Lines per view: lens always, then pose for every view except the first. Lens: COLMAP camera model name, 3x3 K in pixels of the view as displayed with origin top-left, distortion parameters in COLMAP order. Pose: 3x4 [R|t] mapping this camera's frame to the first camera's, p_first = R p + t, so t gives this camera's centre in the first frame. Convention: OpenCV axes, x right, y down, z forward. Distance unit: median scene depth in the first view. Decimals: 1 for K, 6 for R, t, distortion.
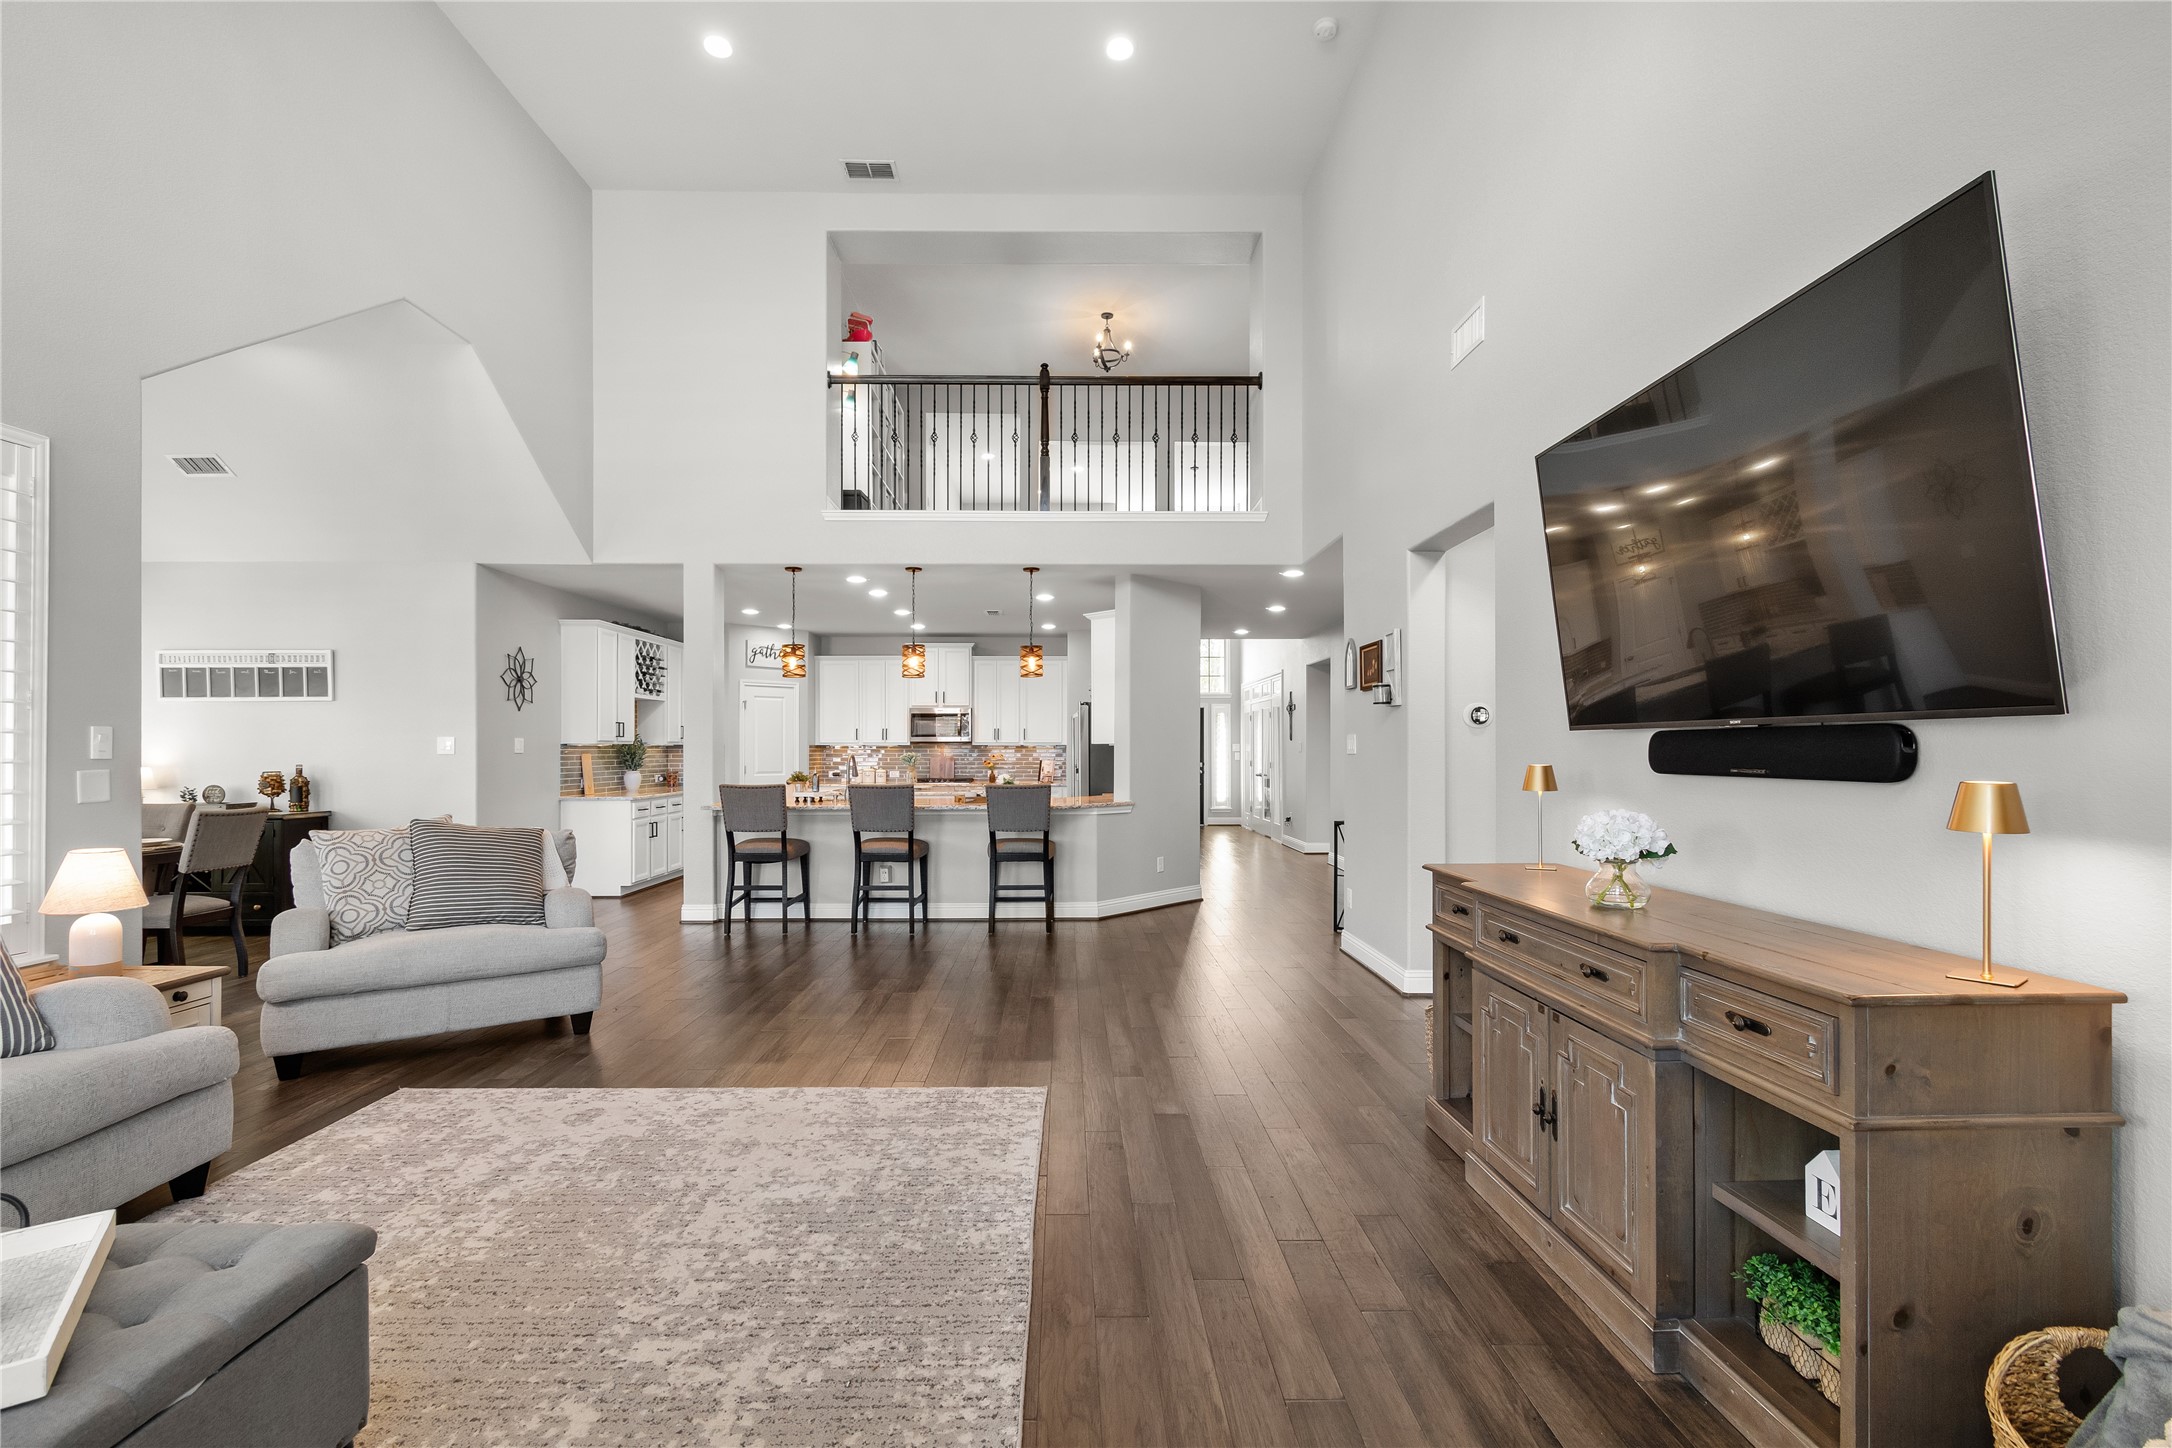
lens RADIAL K [[972.2, 0, 1083.5], [0, 972.2, 743.6], [0, 0, 1]] dist [0.001344, -0.000457]
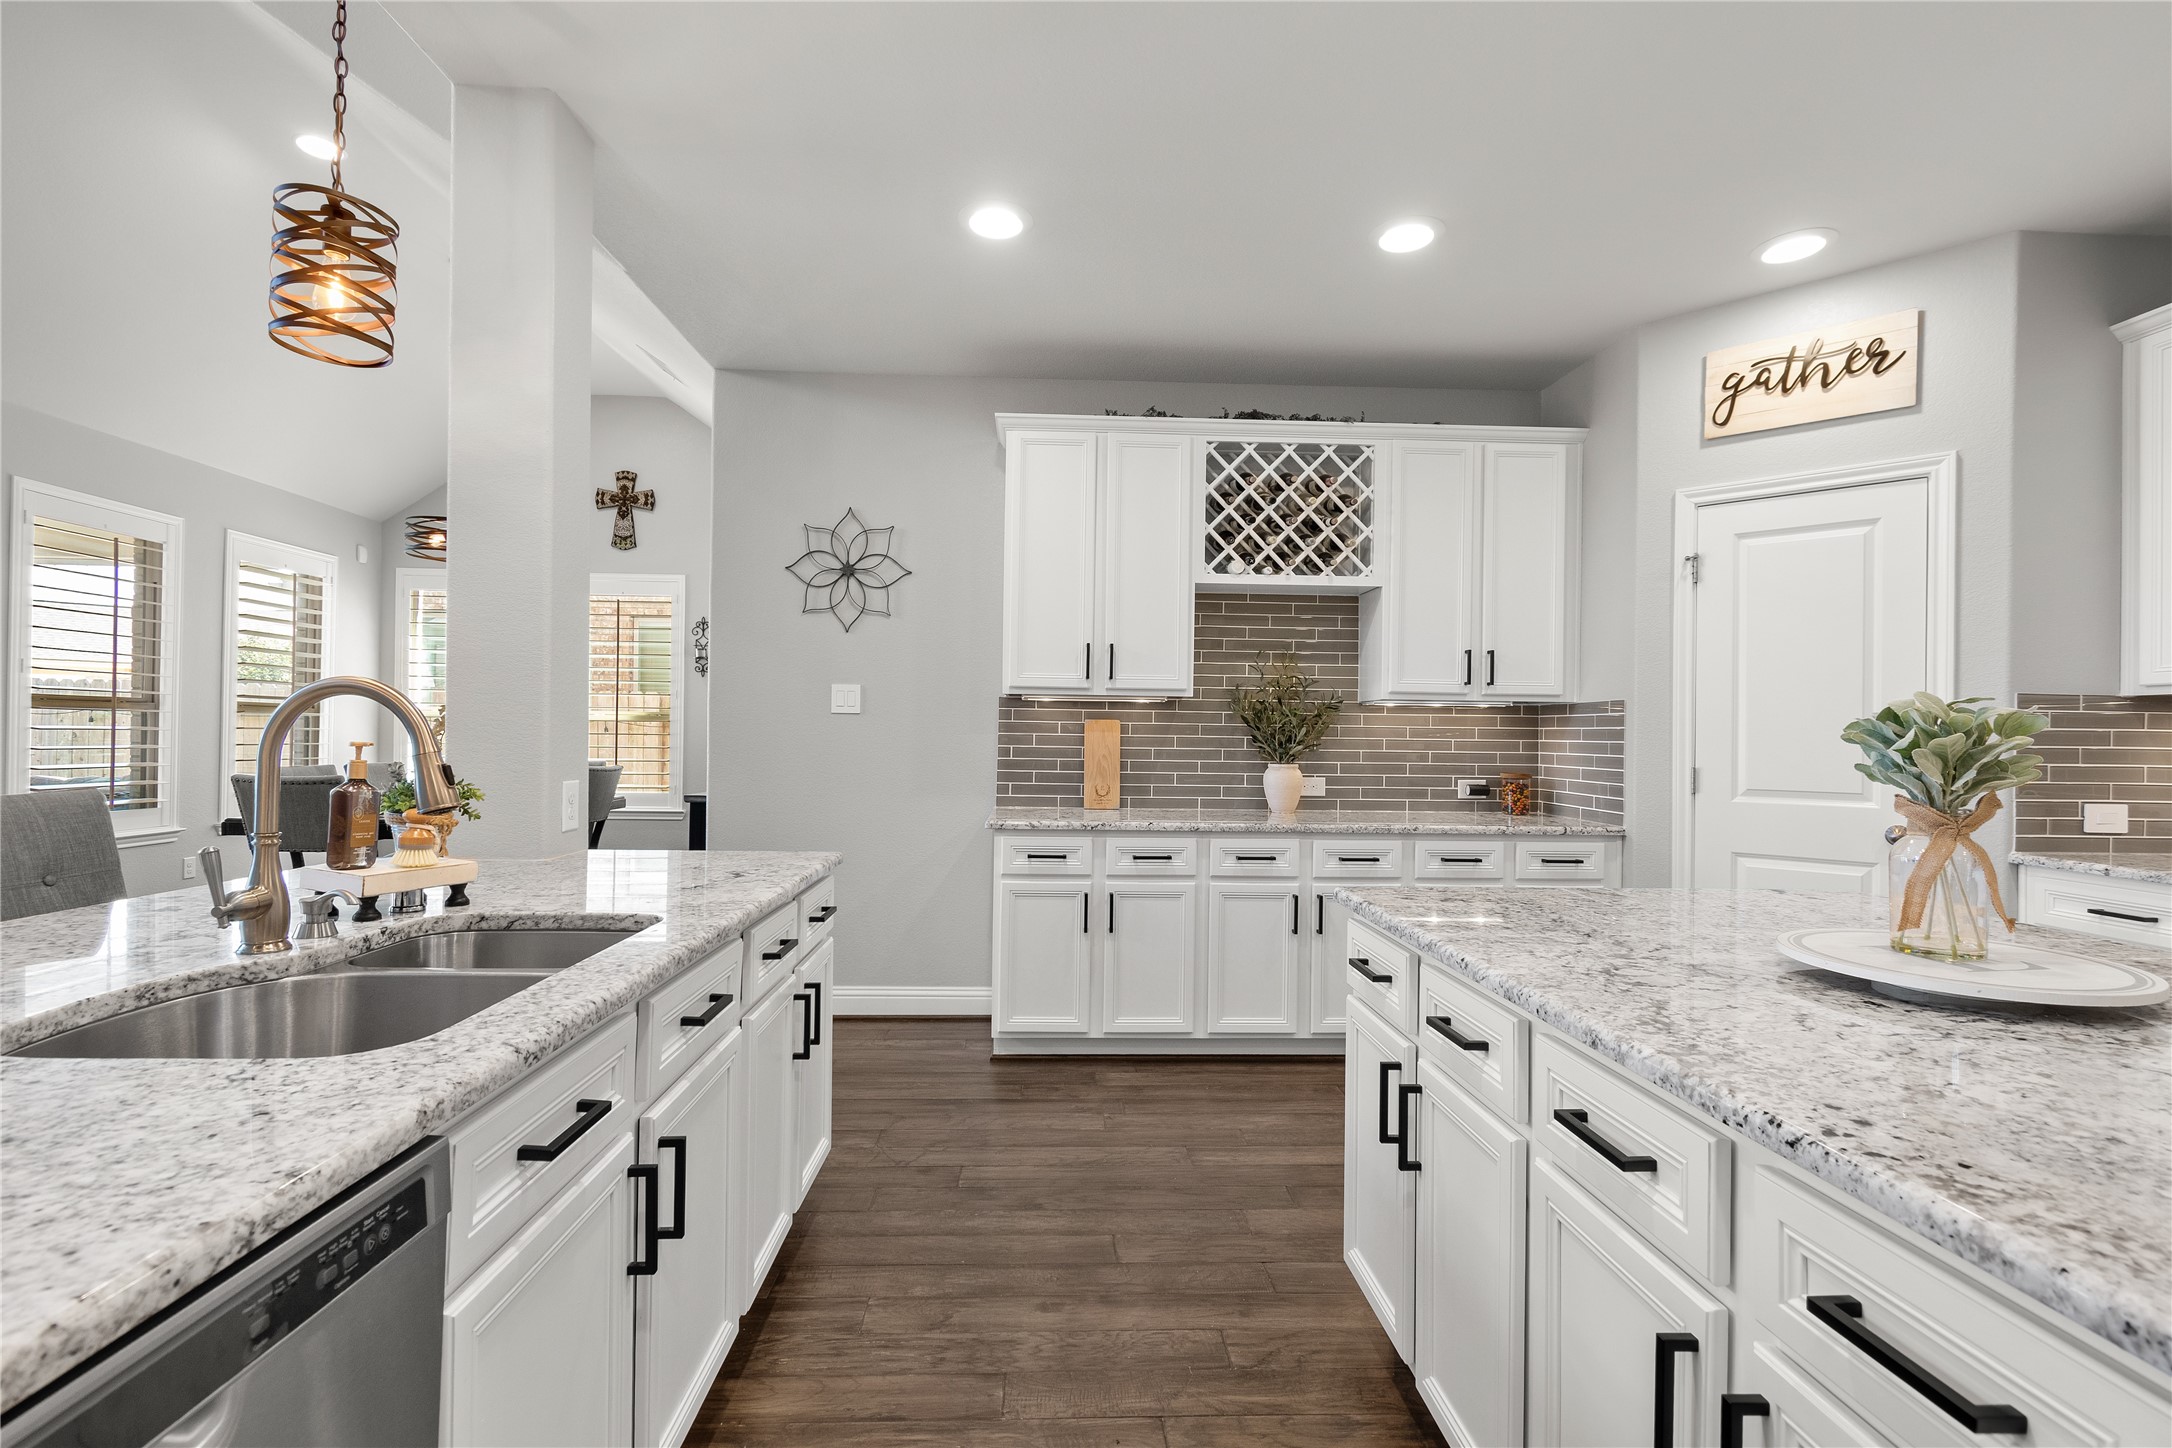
lens RADIAL K [[957.3, 0, 1086.0], [0, 957.3, 724.0], [0, 0, 1]] dist [-0.000910, -0.000251]
pose [[0.021059, -0.006474, -0.999757, -0.088382], [-0.008338, 0.999943, -0.006651, 0.022556], [0.999743, 0.008476, 0.021004, 1.418024]]
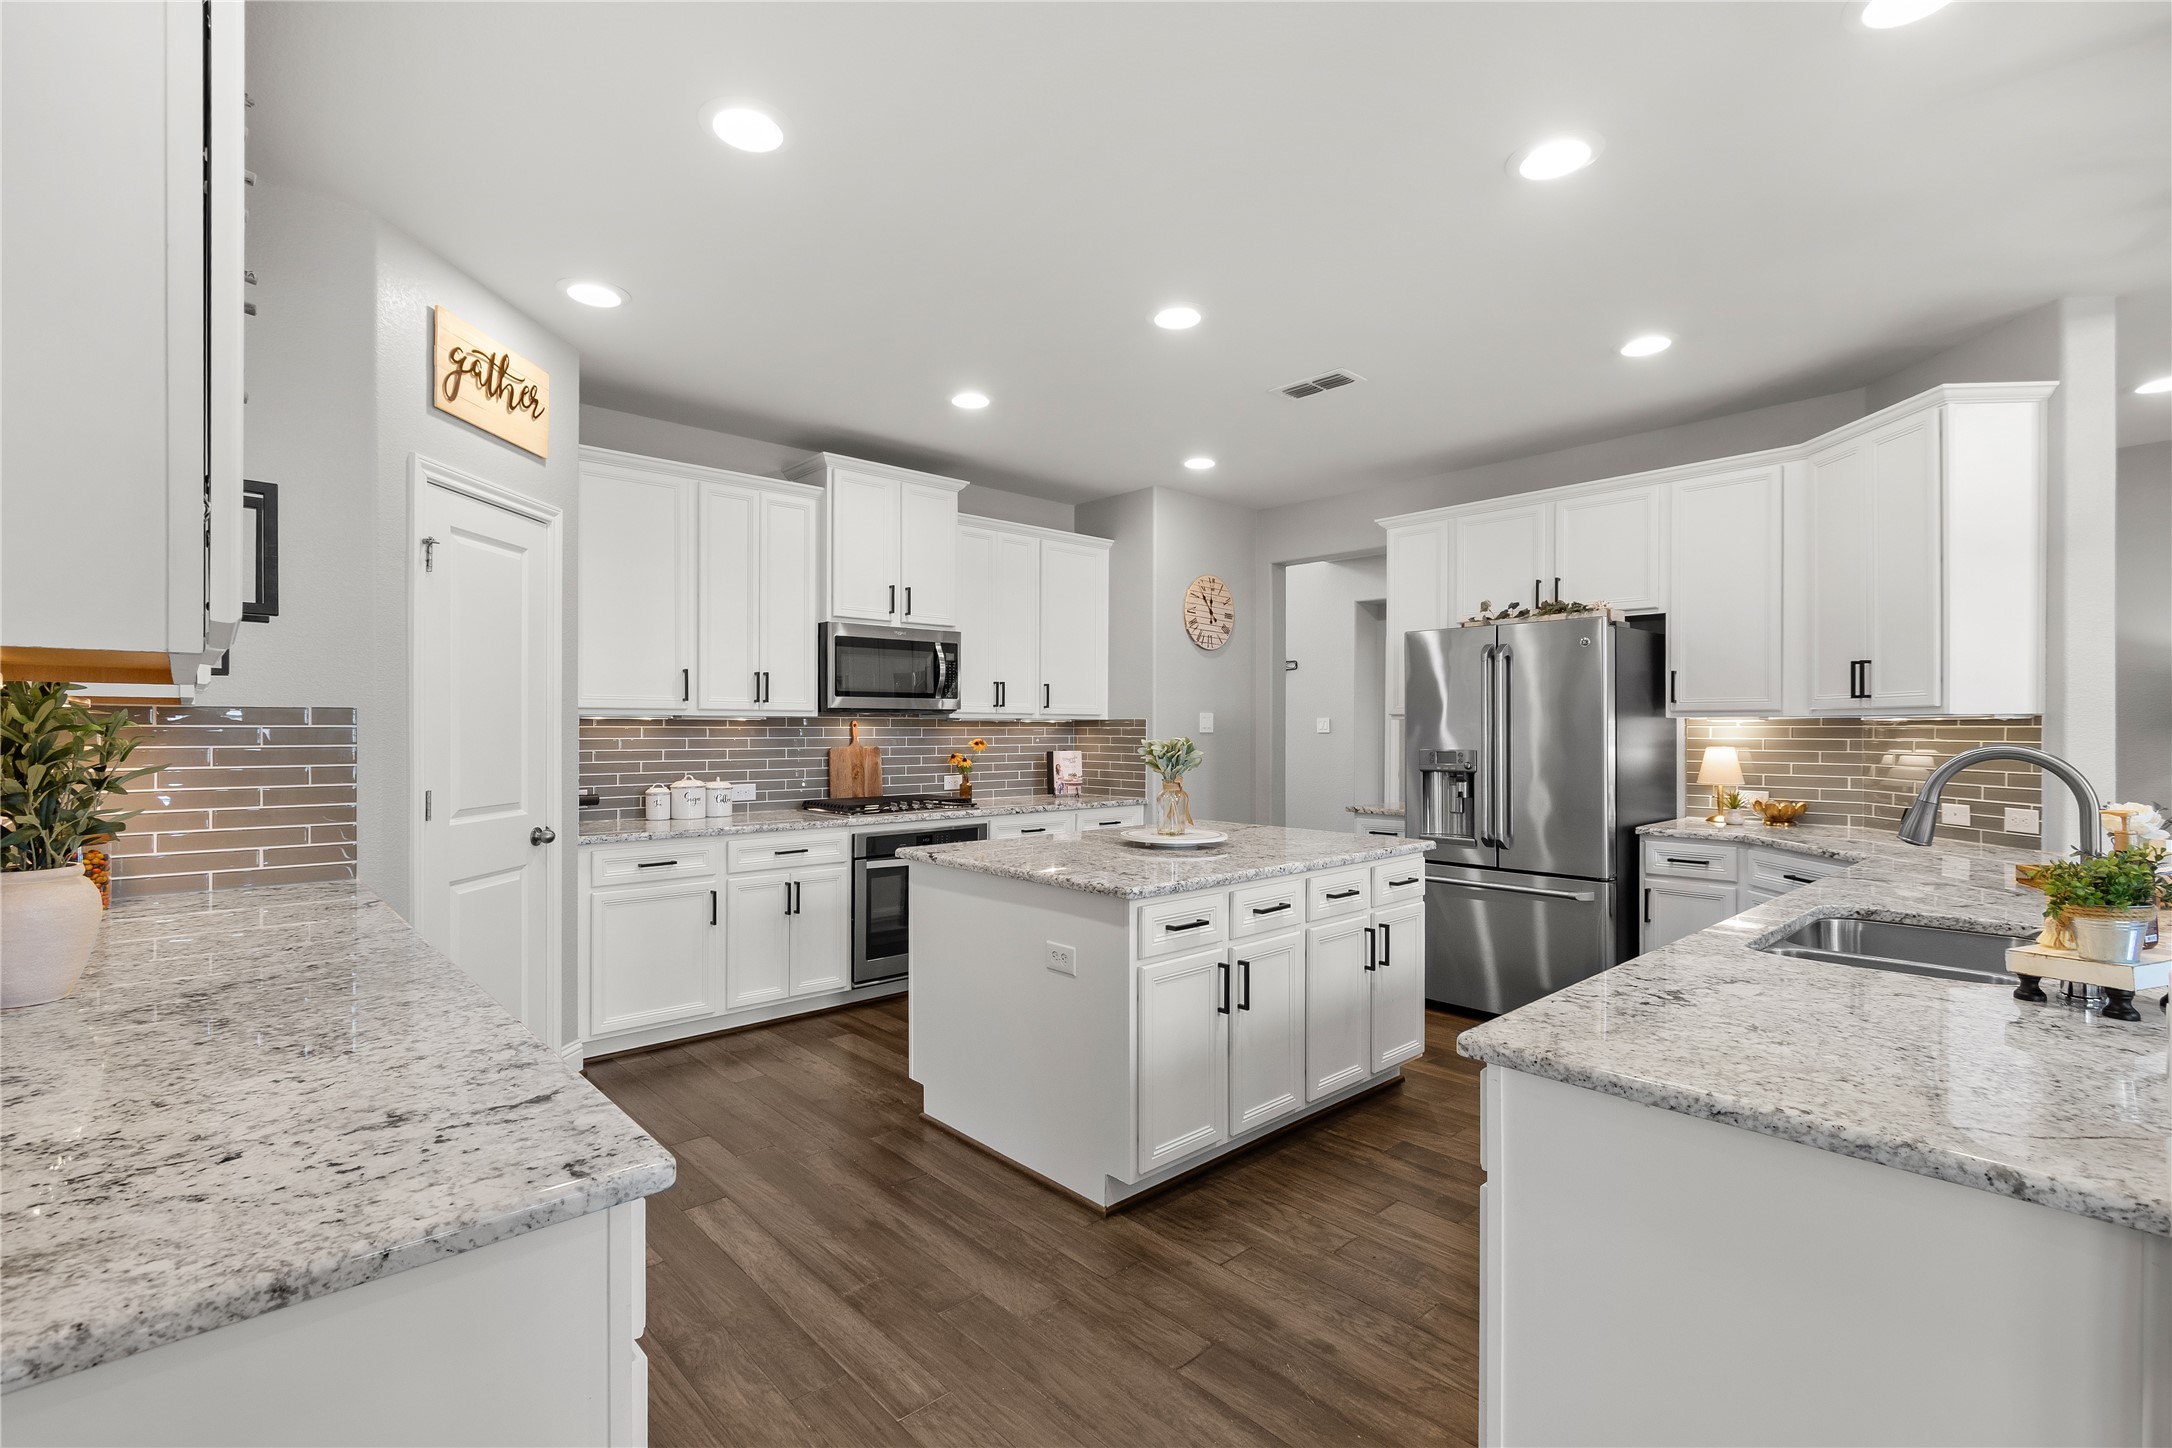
lens RADIAL K [[979.0, 0, 1085.8], [0, 979.0, 715.0], [0, 0, 1]] dist [-0.000411, -0.000307]
pose [[0.751514, 0.009840, 0.659644, -0.686079], [-0.004474, 0.999942, -0.009819, 0.007807], [-0.659702, 0.004428, 0.751514, 1.219024]]
